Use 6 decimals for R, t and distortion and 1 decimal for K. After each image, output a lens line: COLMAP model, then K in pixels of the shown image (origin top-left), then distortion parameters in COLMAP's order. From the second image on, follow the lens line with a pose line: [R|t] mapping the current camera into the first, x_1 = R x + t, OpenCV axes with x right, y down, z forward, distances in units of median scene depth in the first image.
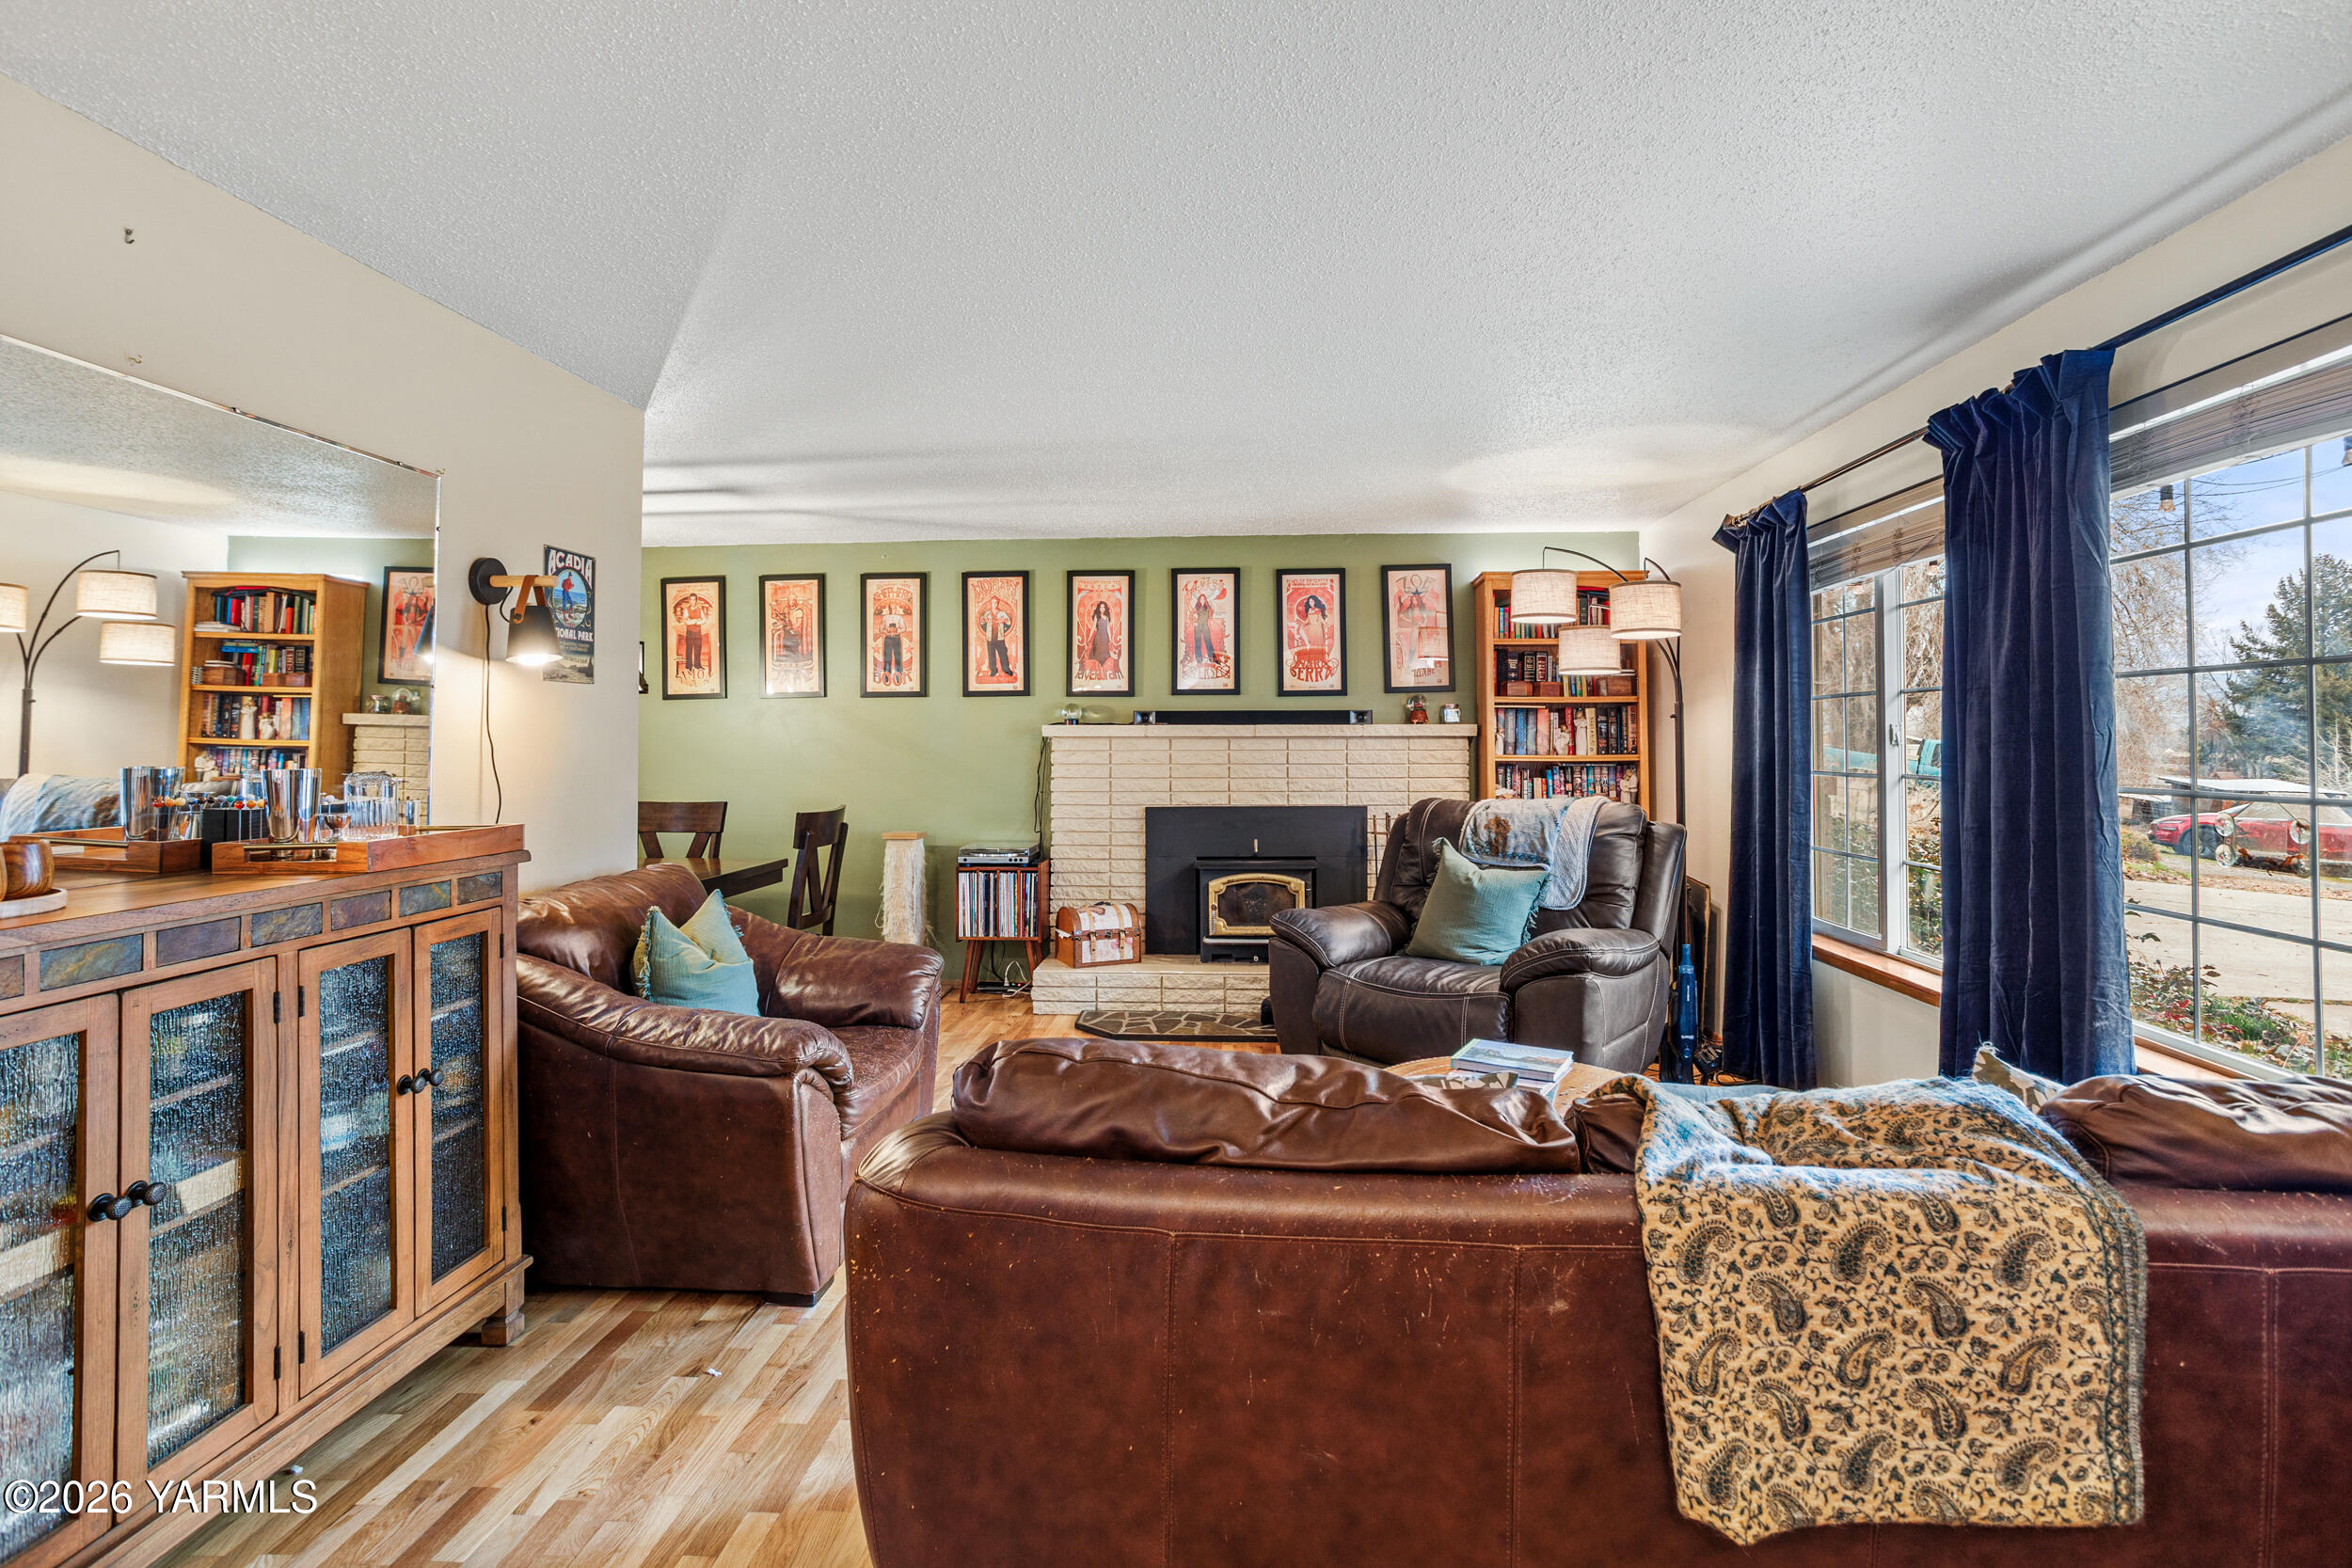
lens RADIAL K [[1139.9, 0, 1182.7], [0, 1139.9, 717.7], [0, 0, 1]] dist [-0.055862, 0.024388]
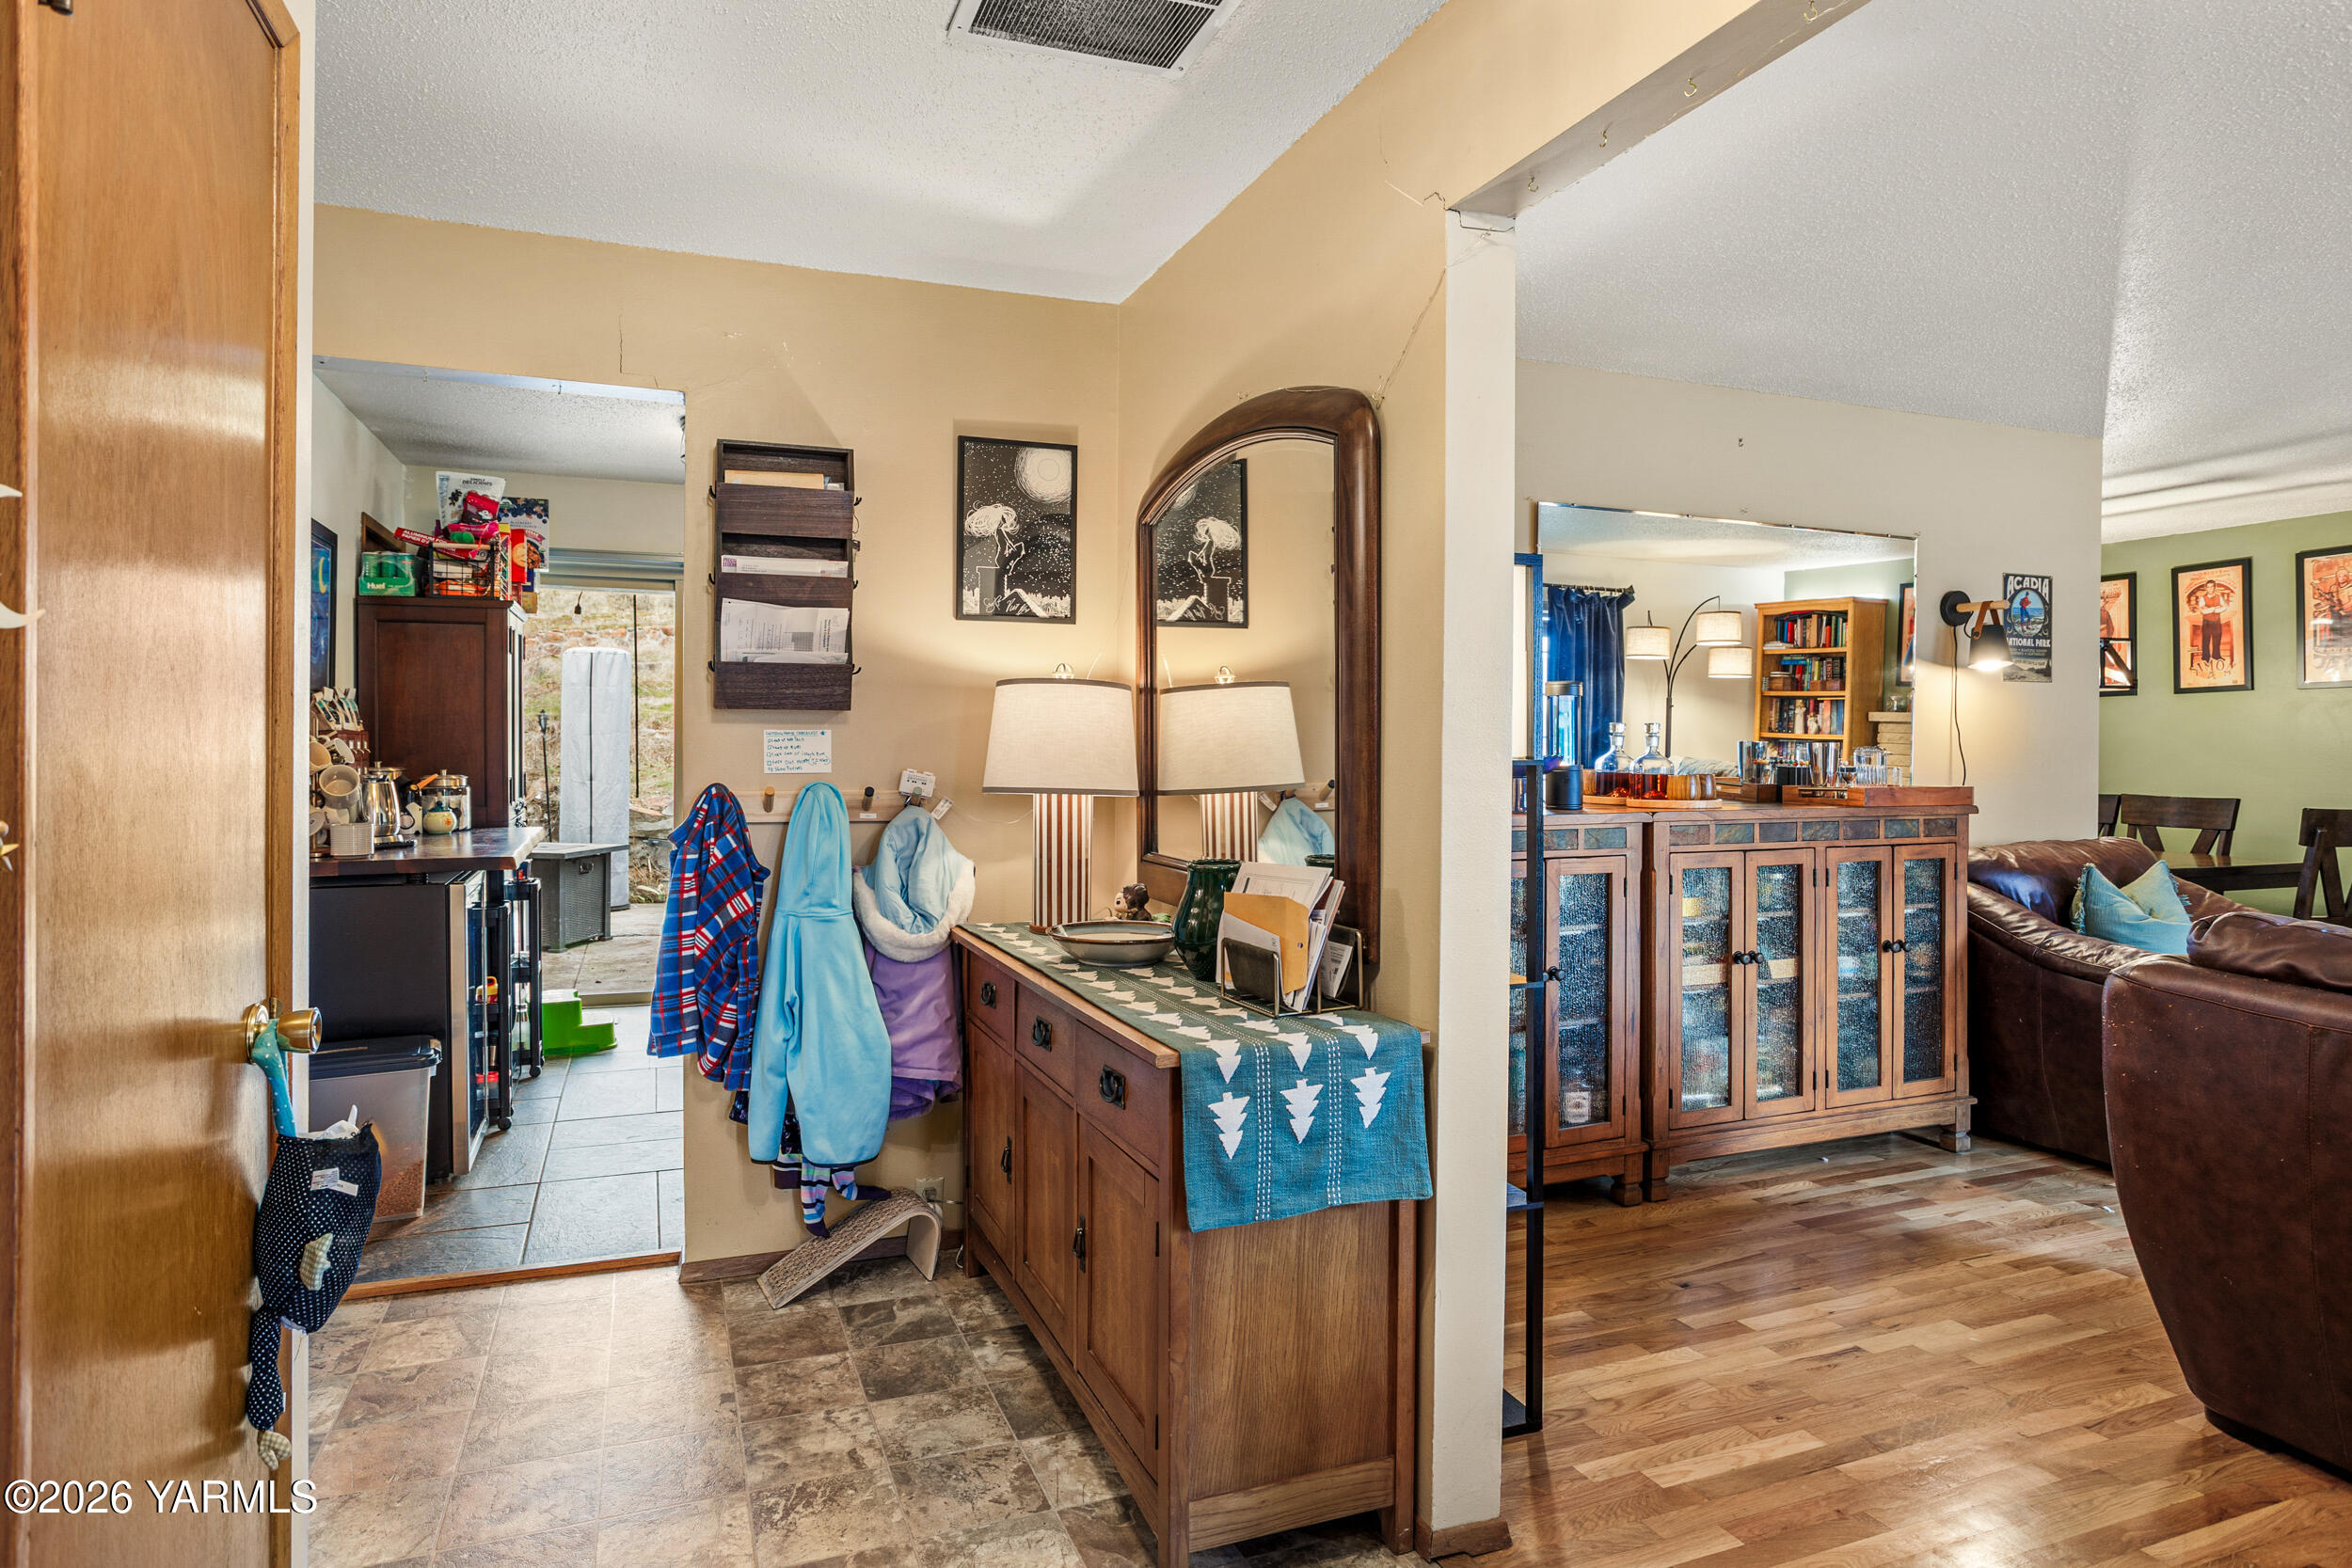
lens RADIAL K [[1369.8, 0, 1180.7], [0, 1369.8, 731.9], [0, 0, 1]] dist [-0.045446, 0.065870]
pose [[0.429283, -0.001051, -0.903169, 0.508537], [0.008689, 0.999958, 0.002966, 0.013758], [0.903128, -0.009121, 0.429274, -0.604817]]
